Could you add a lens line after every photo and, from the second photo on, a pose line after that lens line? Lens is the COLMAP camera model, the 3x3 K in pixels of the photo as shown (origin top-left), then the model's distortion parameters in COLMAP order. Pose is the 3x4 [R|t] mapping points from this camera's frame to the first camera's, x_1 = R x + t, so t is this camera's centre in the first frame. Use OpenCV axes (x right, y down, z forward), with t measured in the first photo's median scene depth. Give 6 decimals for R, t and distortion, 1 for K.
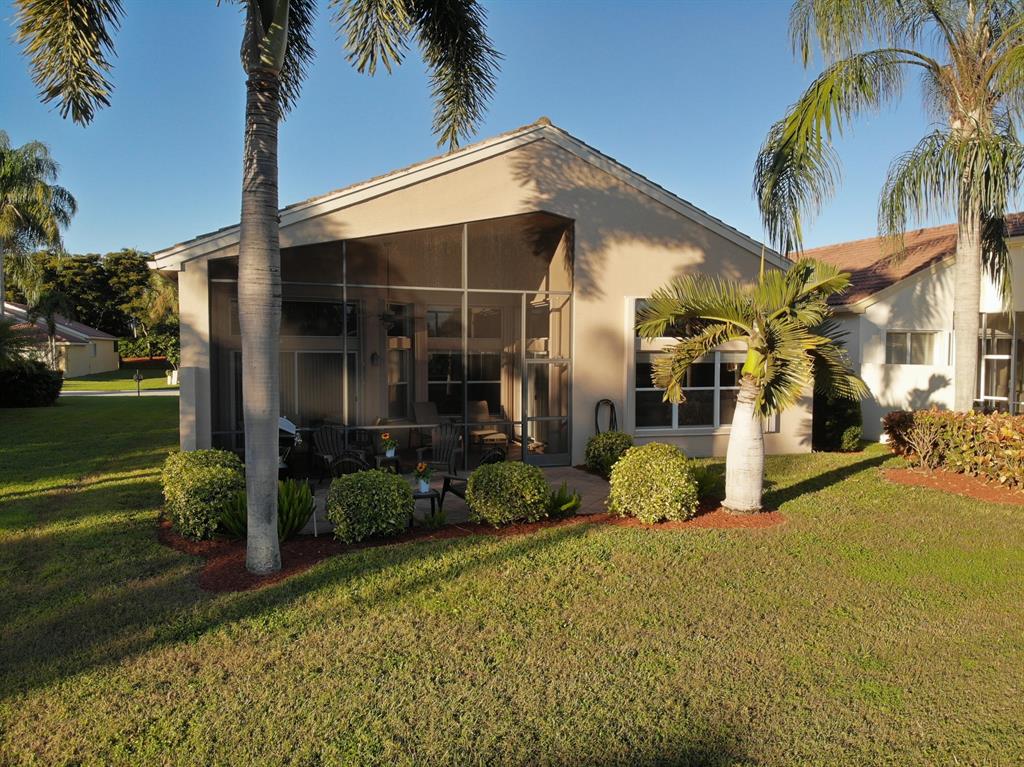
lens RADIAL K [[760.0, 0, 516.8], [0, 760.0, 385.3], [0, 0, 1]] dist [0.073211, -0.190726]
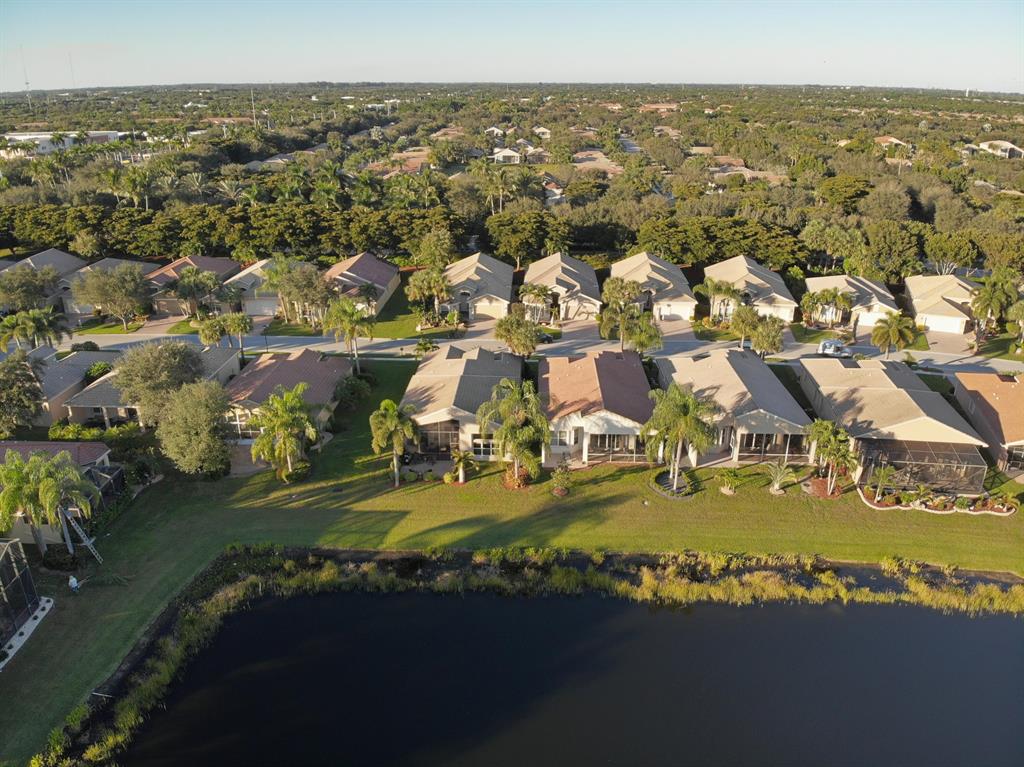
lens RADIAL K [[760.0, 0, 516.8], [0, 760.0, 385.3], [0, 0, 1]] dist [0.073211, -0.190726]
pose [[0.937829, 0.131383, -0.321272, 2.236392], [-0.023860, 0.947807, 0.317950, -2.255507], [0.346277, -0.290517, 0.892016, -3.733649]]
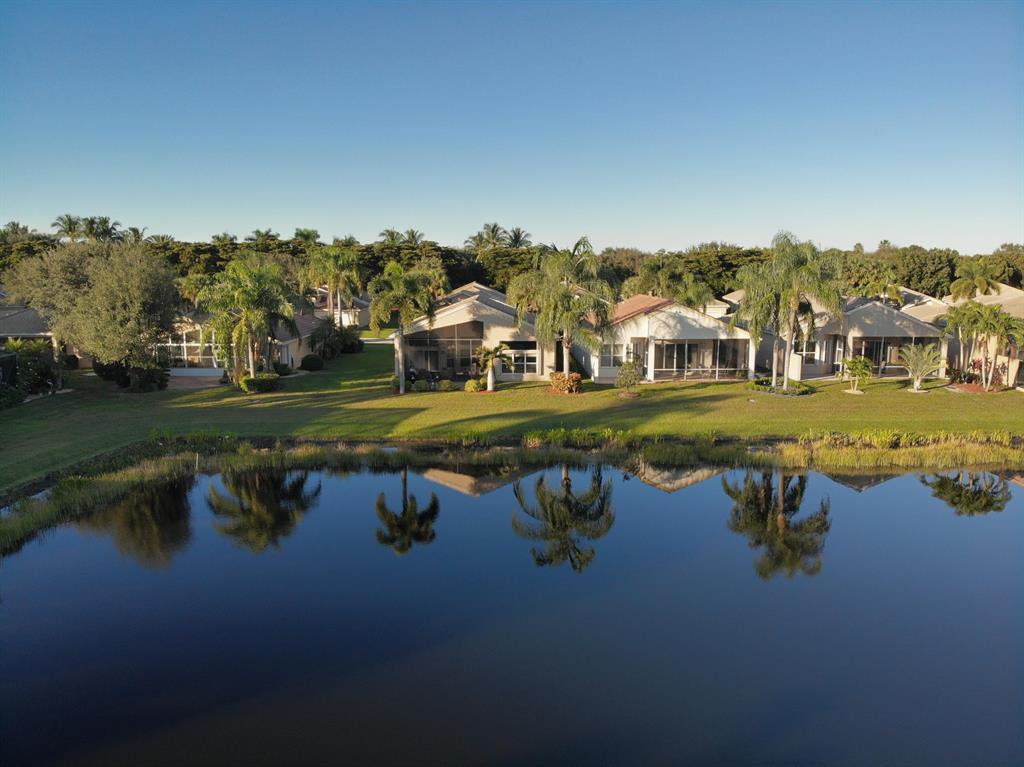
lens RADIAL K [[760.0, 0, 516.8], [0, 760.0, 385.3], [0, 0, 1]] dist [0.073211, -0.190726]
pose [[0.952297, 0.046575, -0.301598, 1.534154], [-0.014831, 0.994181, 0.106698, -0.327355], [0.304812, -0.097135, 0.947446, -2.923509]]
